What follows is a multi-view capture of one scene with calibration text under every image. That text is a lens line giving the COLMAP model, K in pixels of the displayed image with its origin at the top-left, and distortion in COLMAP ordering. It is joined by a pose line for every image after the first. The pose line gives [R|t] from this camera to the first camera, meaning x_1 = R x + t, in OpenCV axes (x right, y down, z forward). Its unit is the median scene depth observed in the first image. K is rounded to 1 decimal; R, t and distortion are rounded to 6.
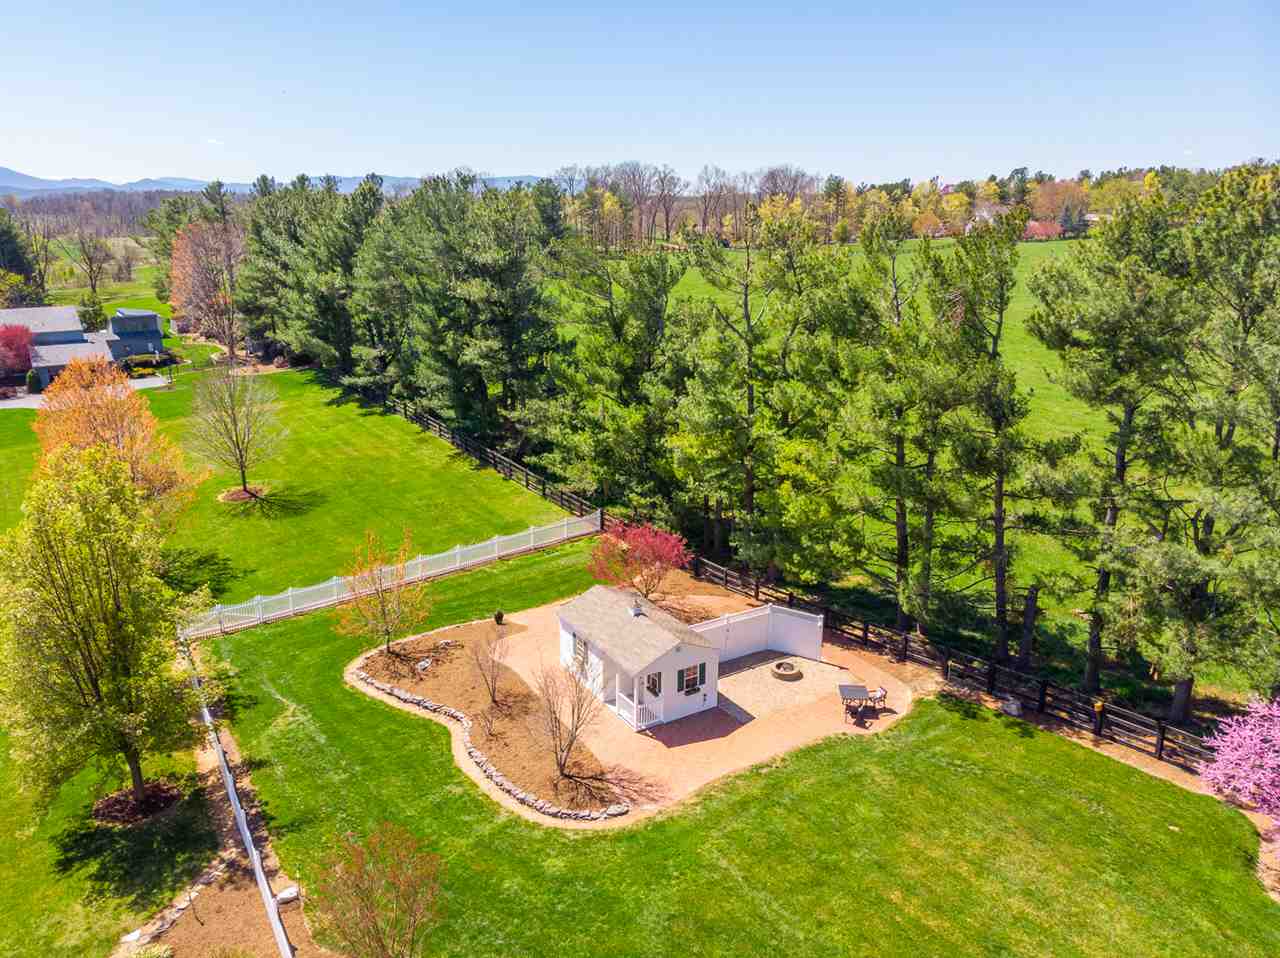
lens RADIAL K [[893.6, 0, 640.0], [0, 893.6, 479.0], [0, 0, 1]] dist [0.077953, -0.217637]
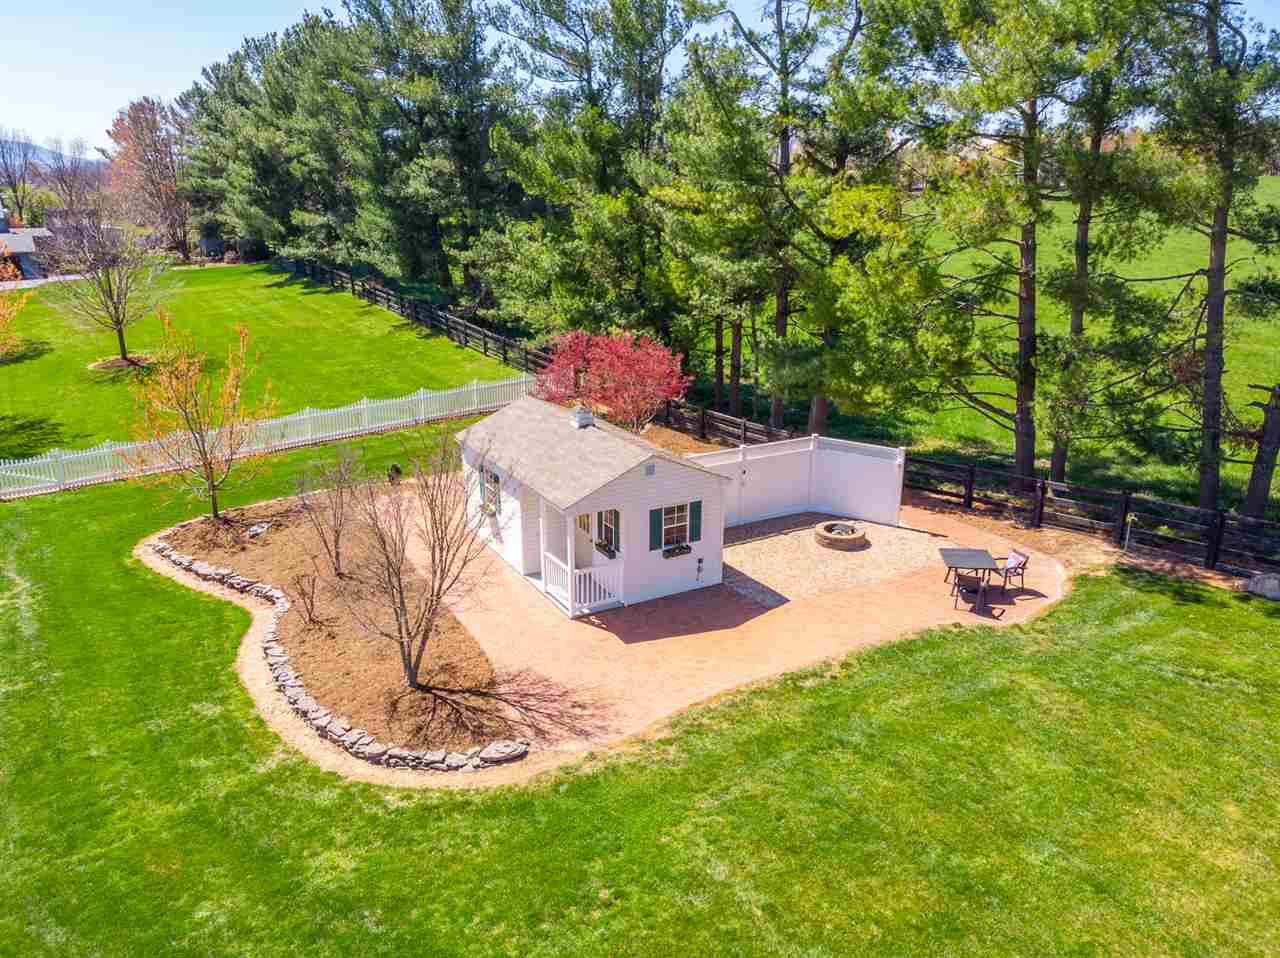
lens RADIAL K [[923.1, 0, 640.0], [0, 923.1, 479.0], [0, 0, 1]] dist [0.002817, 0.002285]
pose [[0.999676, 0.010131, -0.023347, 0.049481], [-0.009303, 0.999334, 0.035284, 0.176182], [0.023689, -0.035056, 0.999105, 0.442038]]
